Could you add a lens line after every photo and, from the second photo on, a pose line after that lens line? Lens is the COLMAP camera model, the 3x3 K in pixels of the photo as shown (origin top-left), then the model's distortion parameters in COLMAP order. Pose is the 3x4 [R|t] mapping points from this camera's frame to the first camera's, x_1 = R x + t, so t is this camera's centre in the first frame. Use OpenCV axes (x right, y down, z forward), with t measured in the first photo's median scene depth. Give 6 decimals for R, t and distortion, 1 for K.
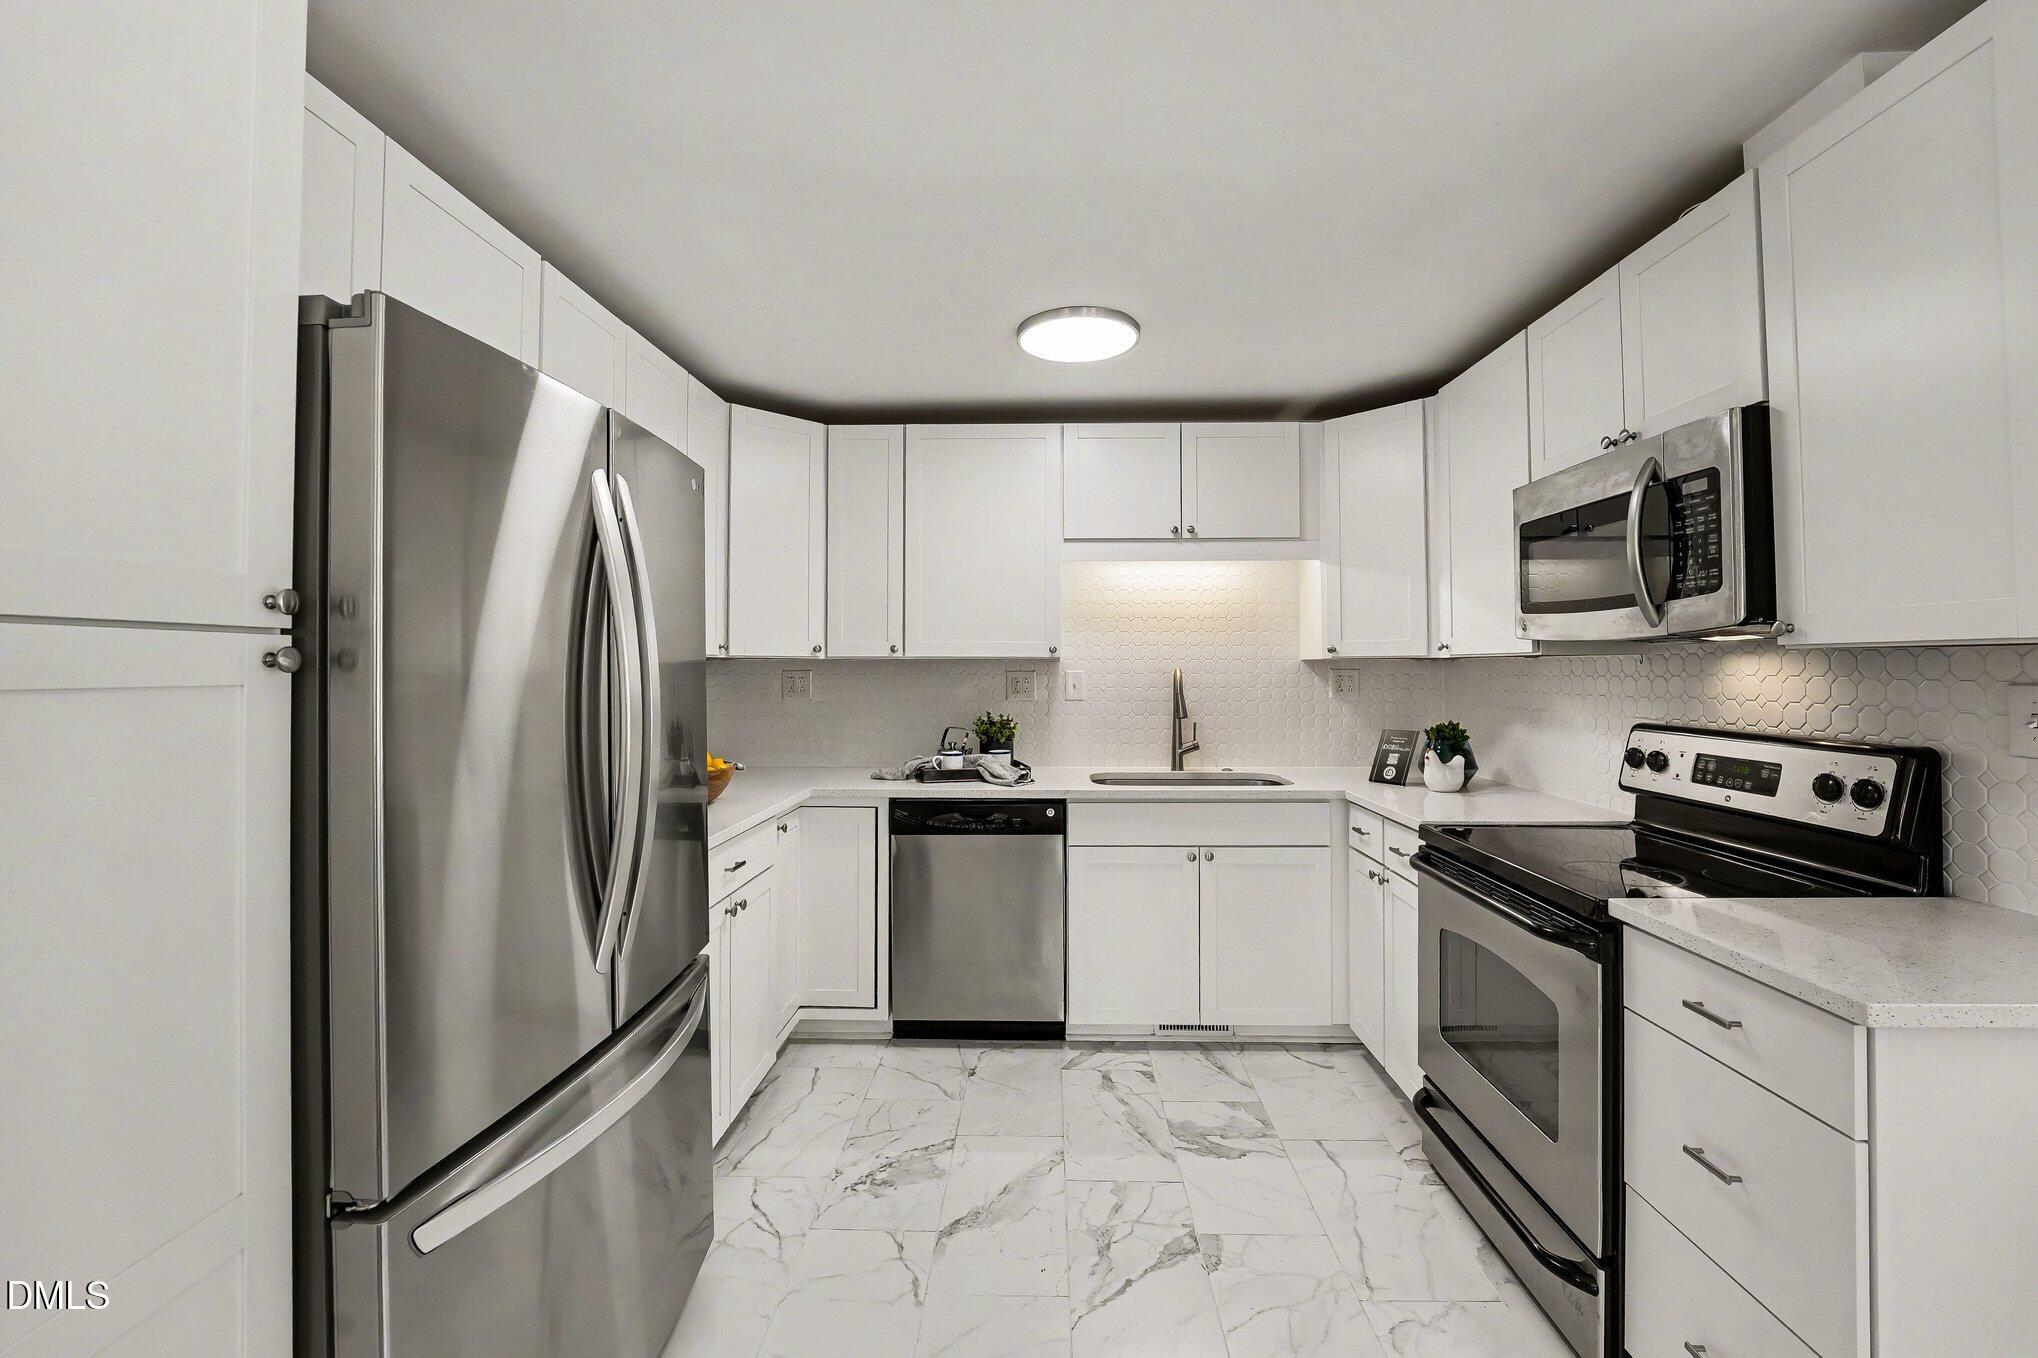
lens RADIAL K [[848.1, 0, 1021.6], [0, 848.1, 649.5], [0, 0, 1]] dist [0.001776, -0.000095]
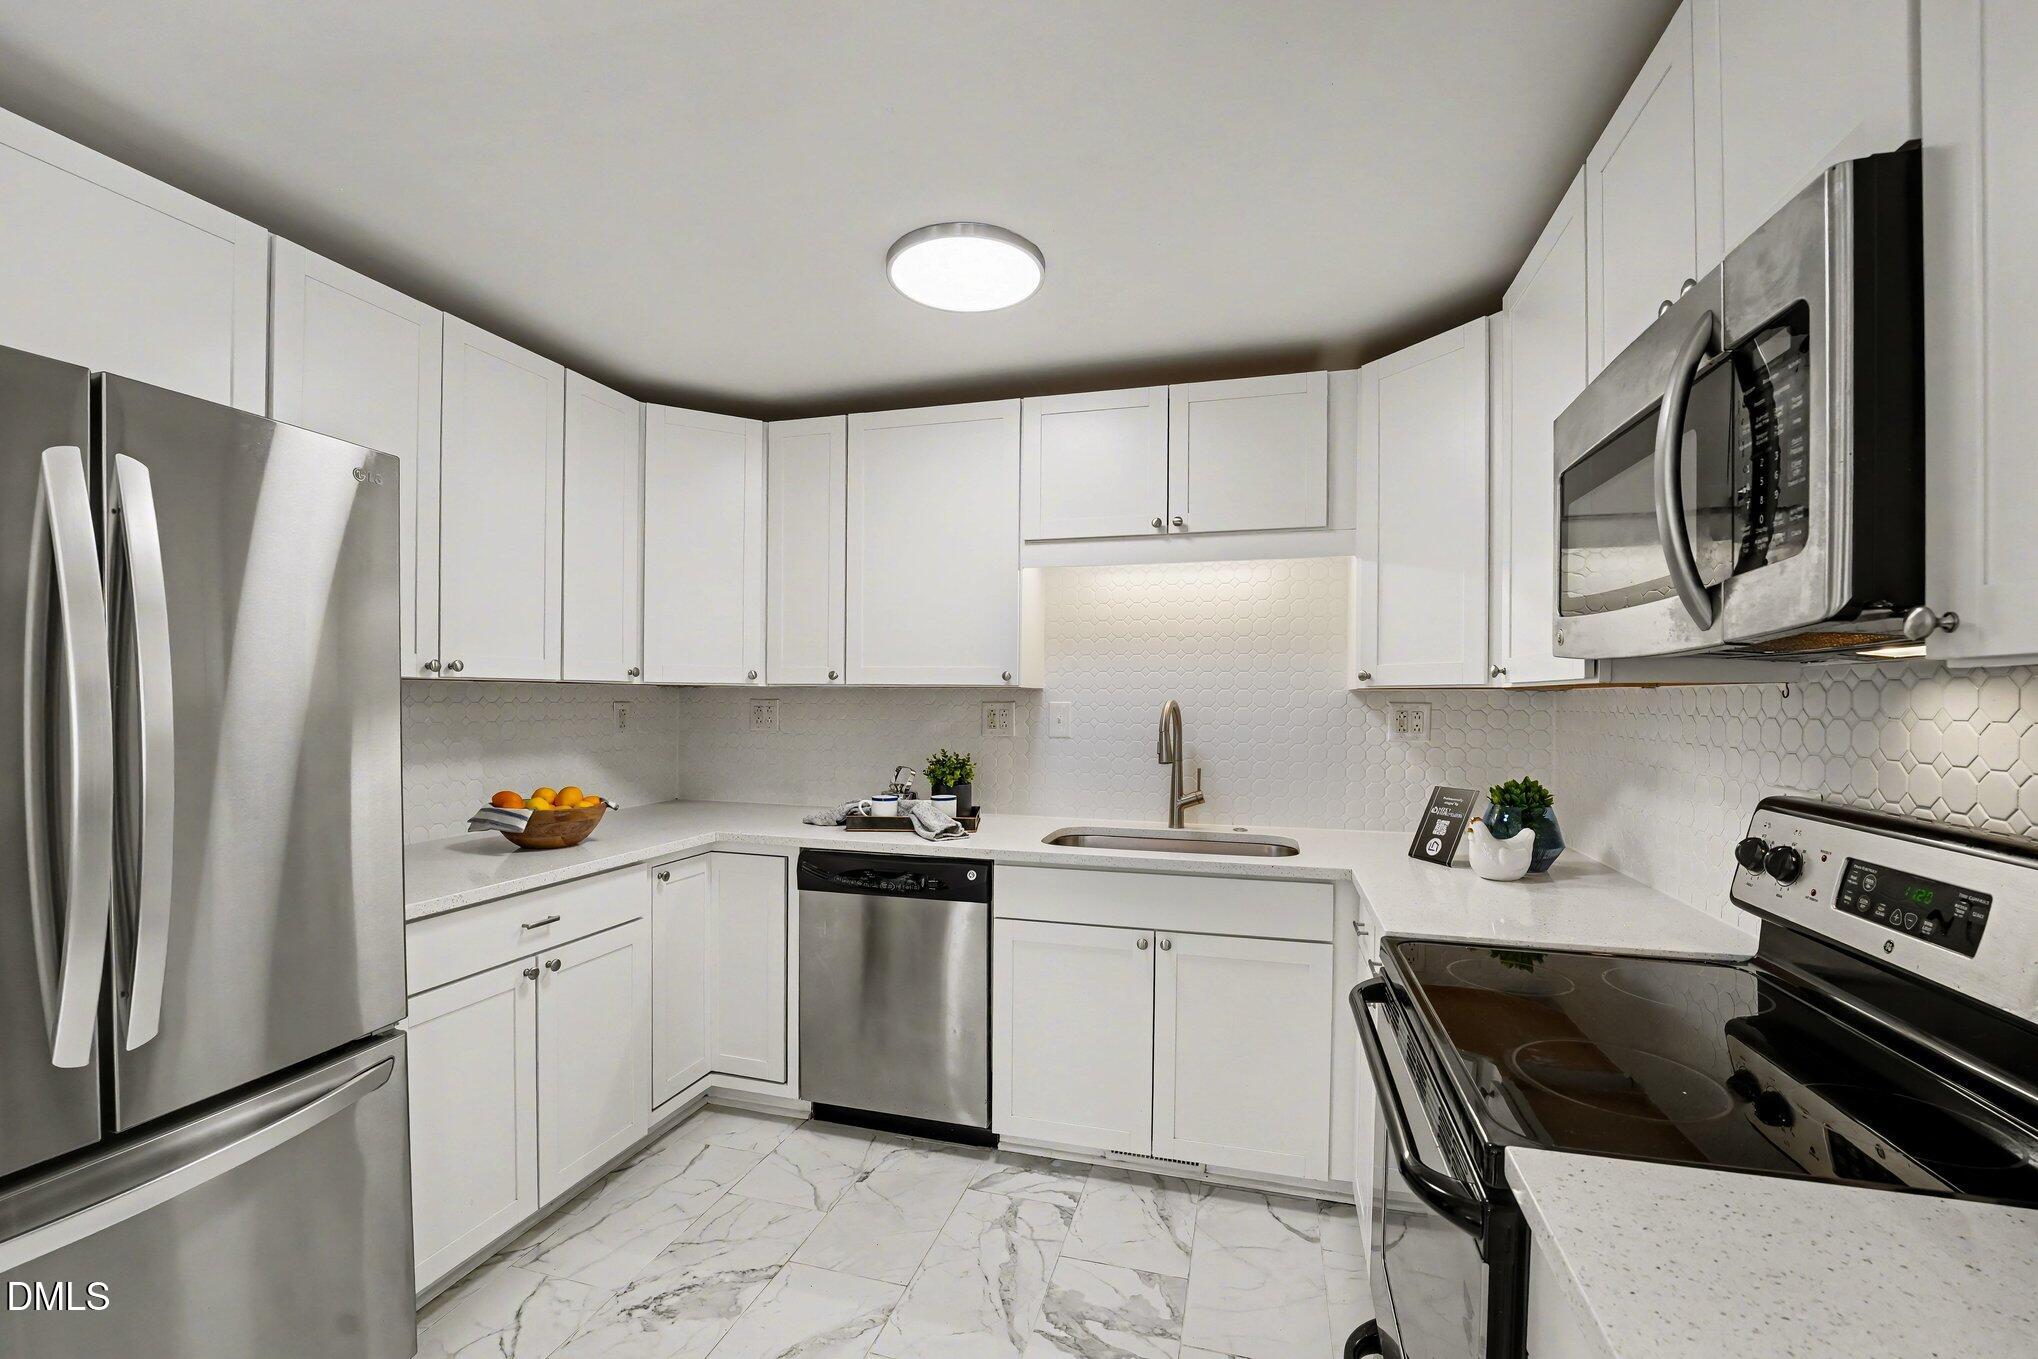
lens RADIAL K [[850.6, 0, 1018.2], [0, 850.6, 706.1], [0, 0, 1]] dist [-0.002215, 0.000264]
pose [[0.969242, 0.008940, -0.245946, 0.274431], [-0.001216, 0.999502, 0.031536, 0.003522], [0.246106, -0.030267, 0.968770, 0.221462]]
